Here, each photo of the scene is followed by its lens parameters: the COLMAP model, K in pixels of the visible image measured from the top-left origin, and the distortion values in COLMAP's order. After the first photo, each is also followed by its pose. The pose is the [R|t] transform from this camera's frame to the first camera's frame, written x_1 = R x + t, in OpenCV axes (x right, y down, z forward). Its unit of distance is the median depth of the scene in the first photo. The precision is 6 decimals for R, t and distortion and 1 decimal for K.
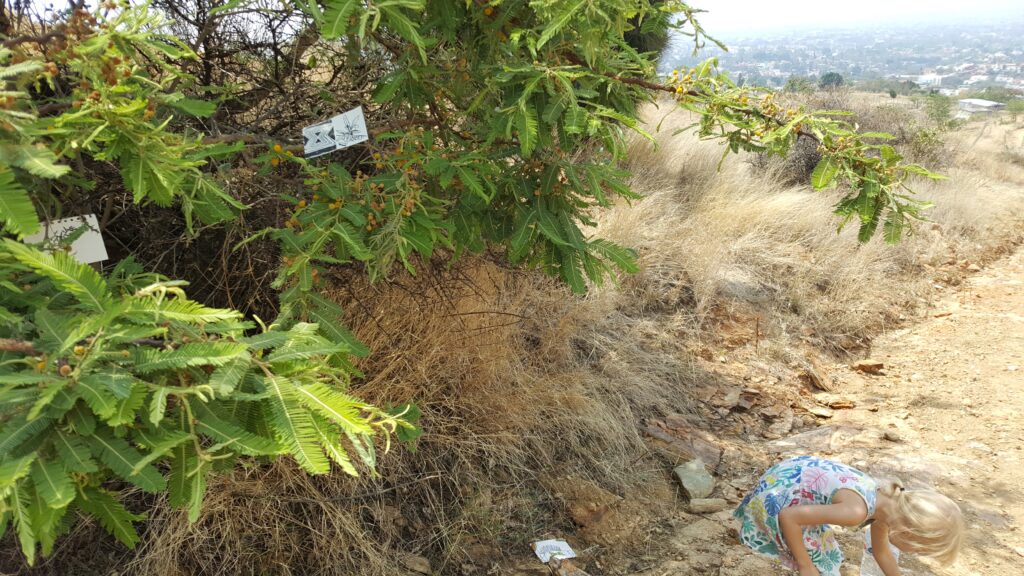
lens RADIAL K [[712.3, 0, 514.0], [0, 712.3, 282.1], [0, 0, 1]] dist [0.049588, -0.163352]
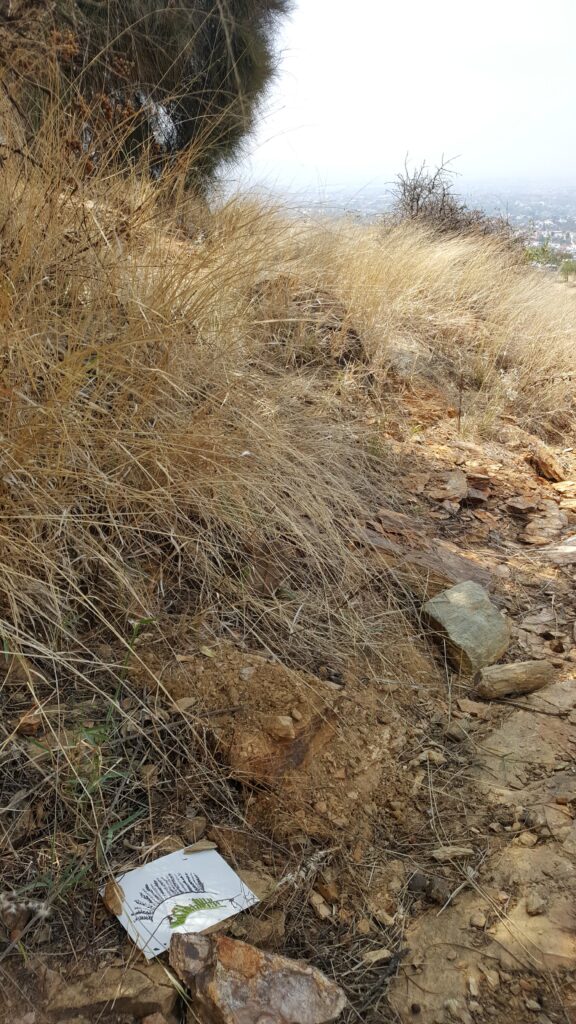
lens RADIAL K [[712.3, 0, 288.0], [0, 712.3, 512.0], [0, 0, 1]] dist [0.049588, -0.163352]
pose [[0.967202, -0.056598, 0.247621, 0.028372], [0.033436, 0.994746, 0.096763, 0.156562], [-0.251796, -0.085310, 0.964013, 0.596031]]
